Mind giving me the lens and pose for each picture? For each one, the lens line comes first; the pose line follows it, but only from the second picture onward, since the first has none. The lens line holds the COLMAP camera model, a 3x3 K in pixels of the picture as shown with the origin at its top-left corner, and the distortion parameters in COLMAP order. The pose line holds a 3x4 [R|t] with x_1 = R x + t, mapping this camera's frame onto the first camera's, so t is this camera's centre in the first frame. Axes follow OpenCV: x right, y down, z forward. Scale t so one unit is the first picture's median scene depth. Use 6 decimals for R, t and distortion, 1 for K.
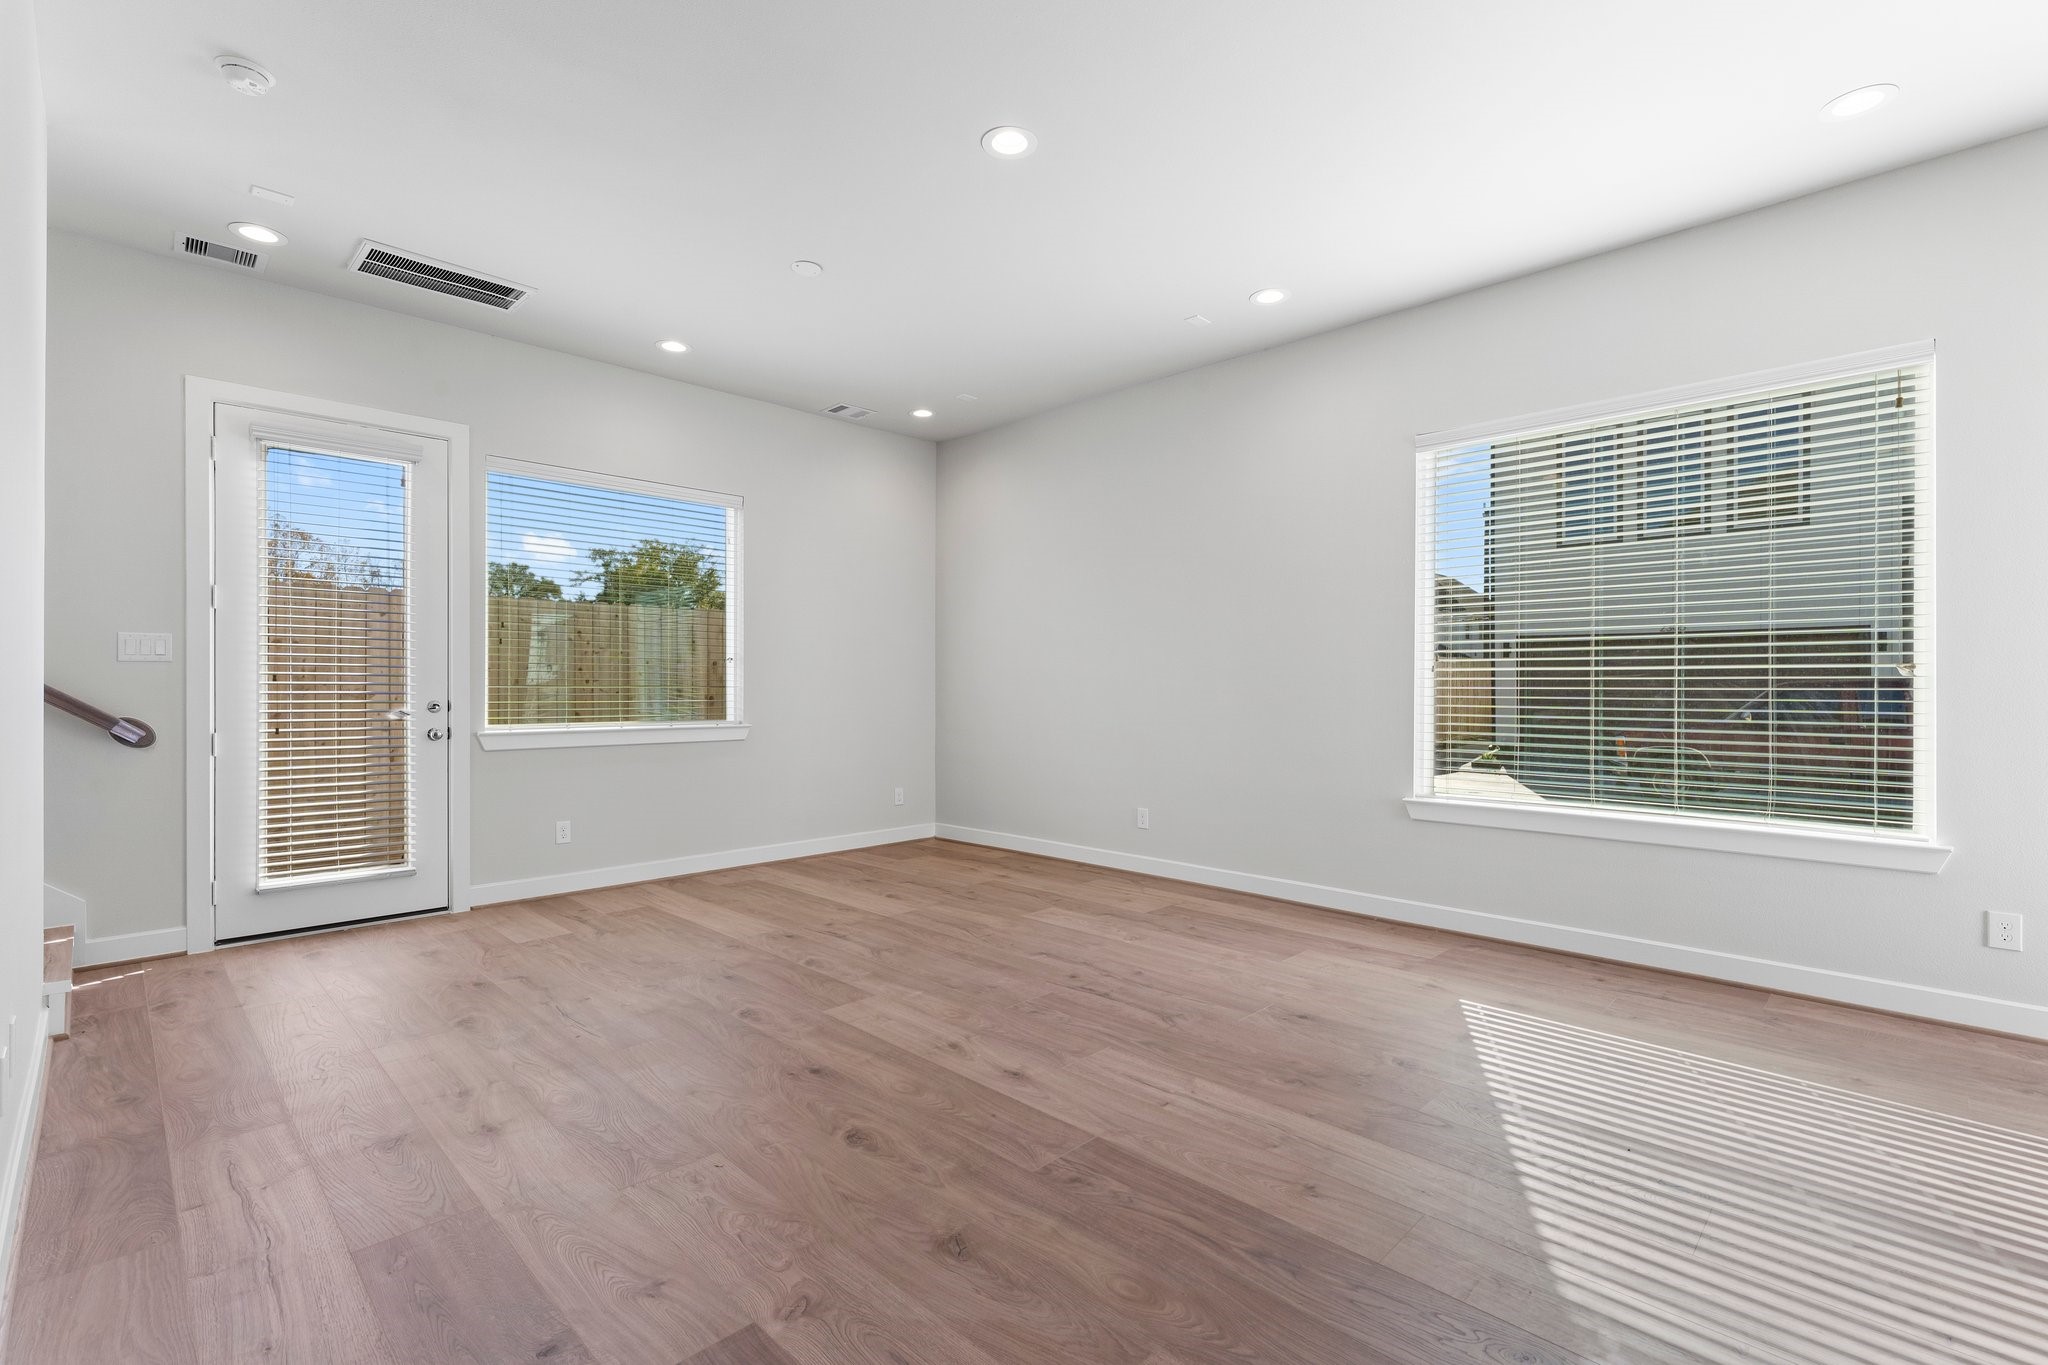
lens RADIAL K [[909.3, 0, 1020.3], [0, 909.3, 682.3], [0, 0, 1]] dist [-0.000306, -0.000686]
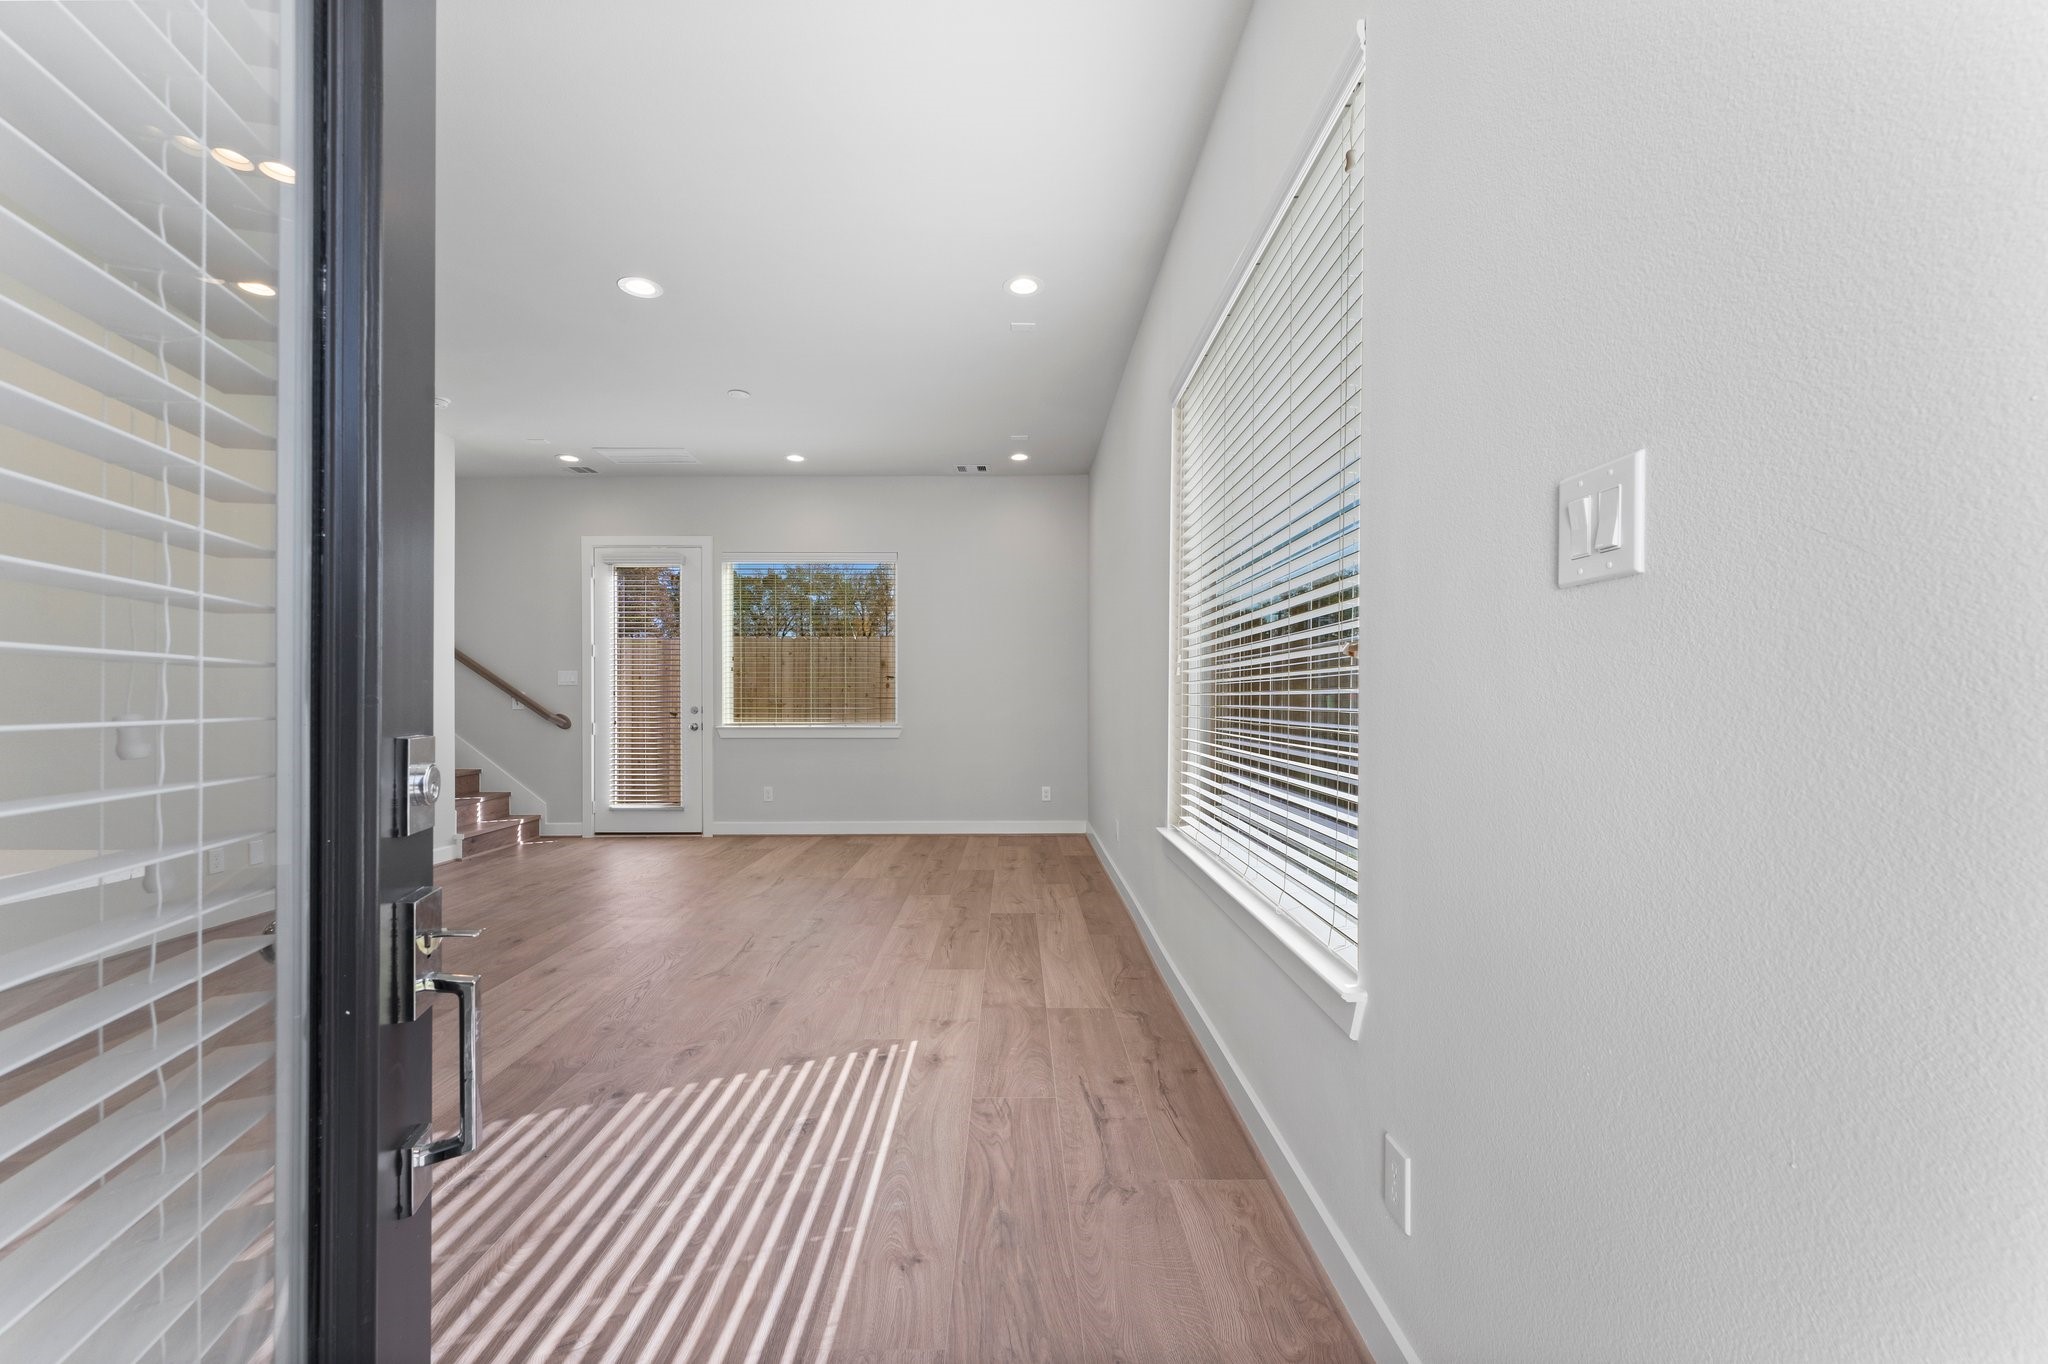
lens RADIAL K [[821.1, 0, 1019.5], [0, 821.1, 691.3], [0, 0, 1]] dist [-0.000353, -0.000380]
pose [[0.708987, -0.010367, -0.705146, 1.018727], [0.007159, 0.999946, -0.007504, 0.010520], [0.705185, 0.000272, 0.709023, 0.446195]]
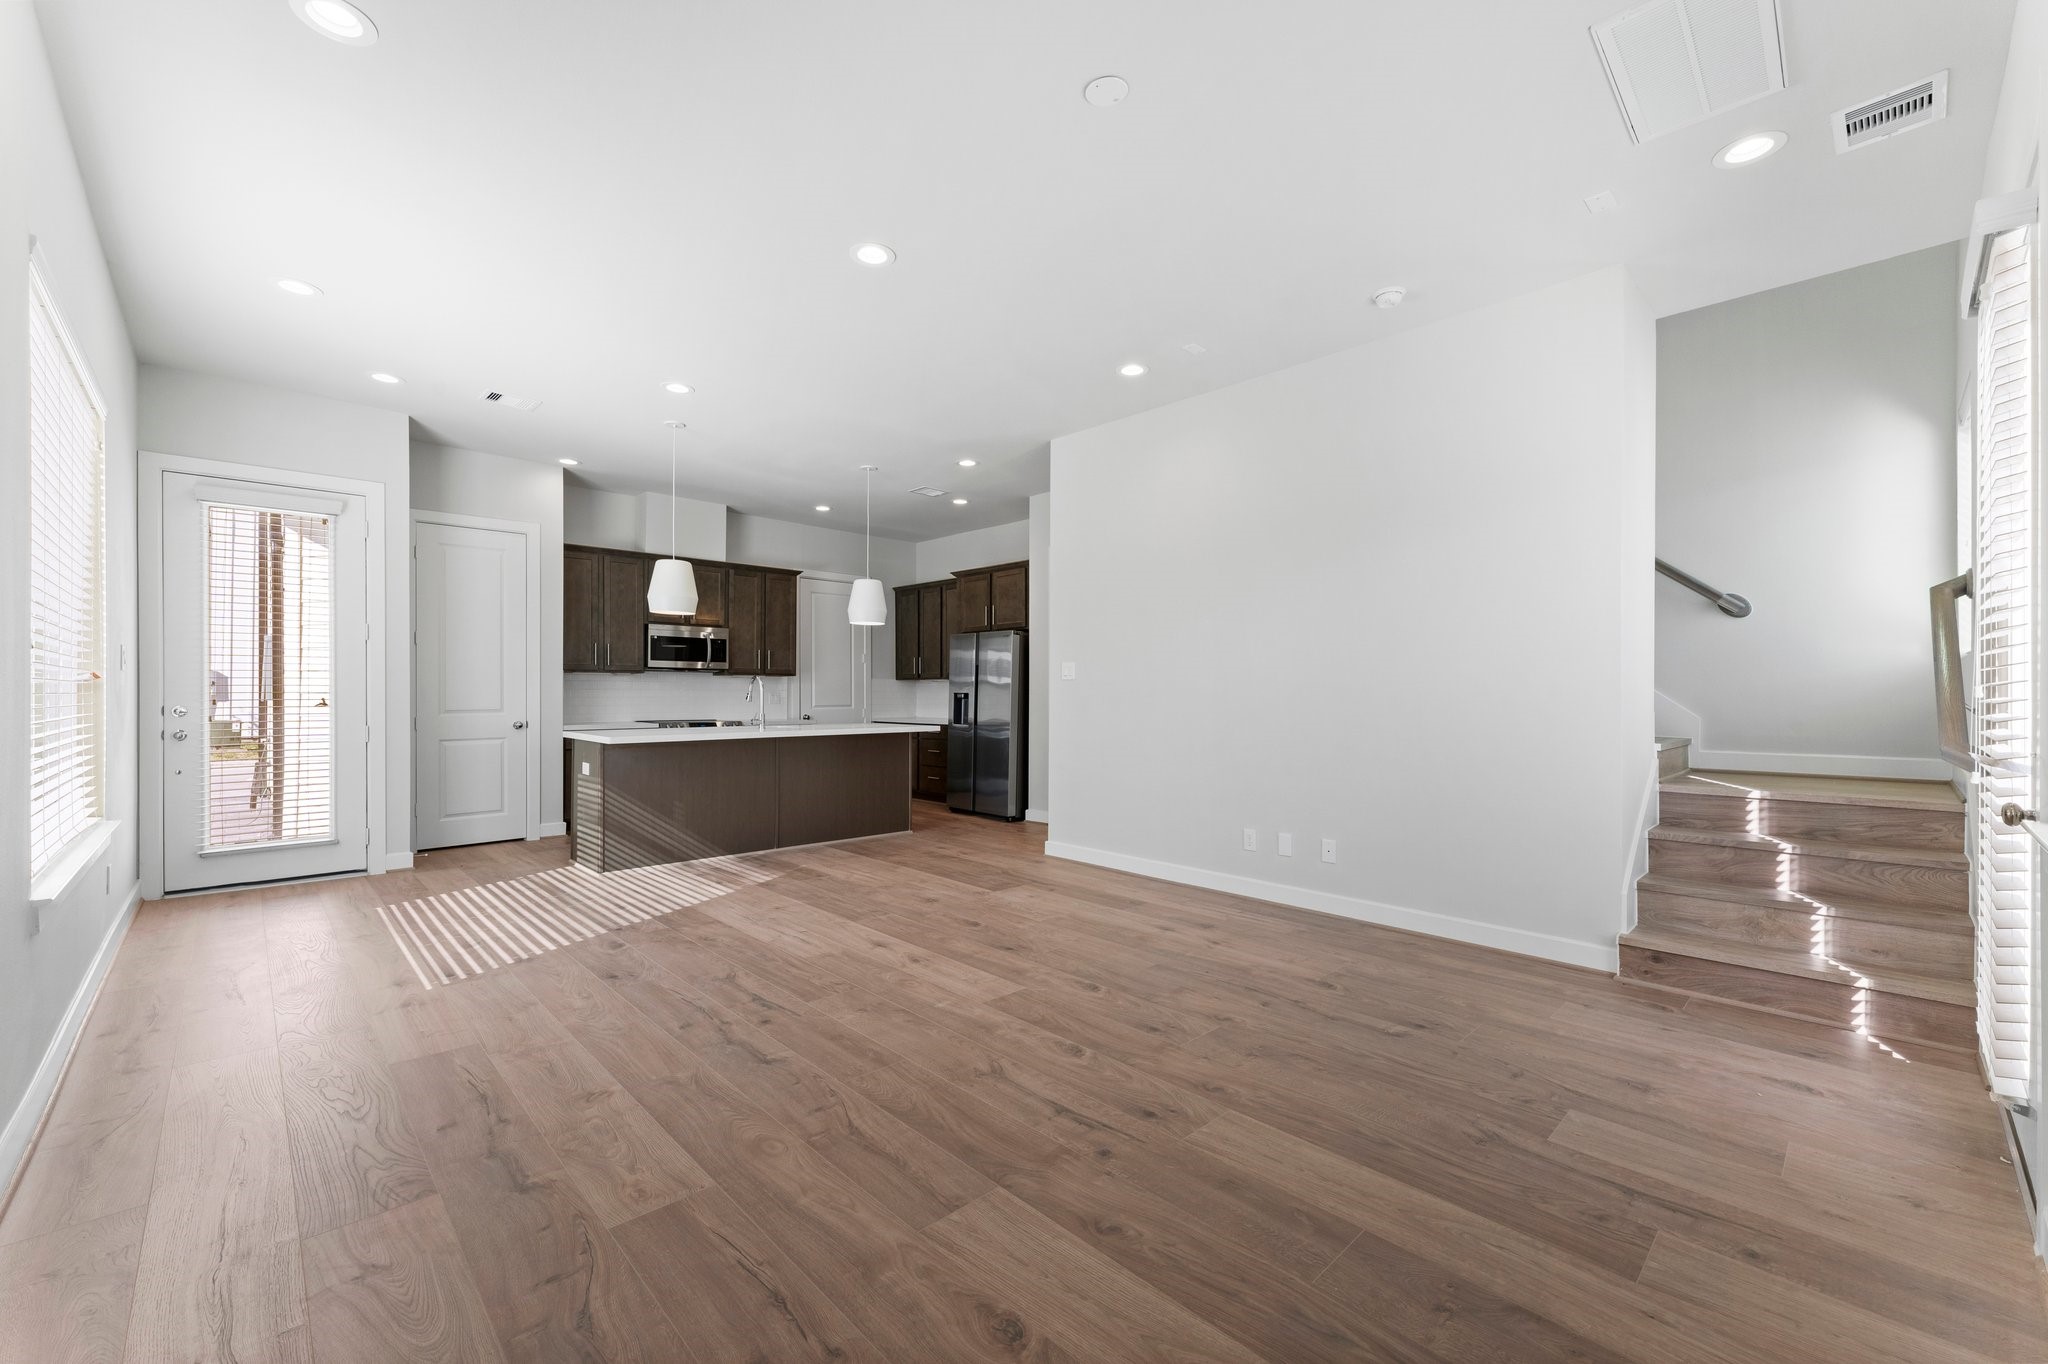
lens RADIAL K [[821.1, 0, 1019.5], [0, 821.1, 691.3], [0, 0, 1]] dist [-0.000353, -0.000380]
pose [[-0.999583, -0.006534, 0.028131, -0.203810], [-0.006713, 0.999958, -0.006291, 0.003878], [-0.028089, -0.006478, -0.999584, 1.741353]]
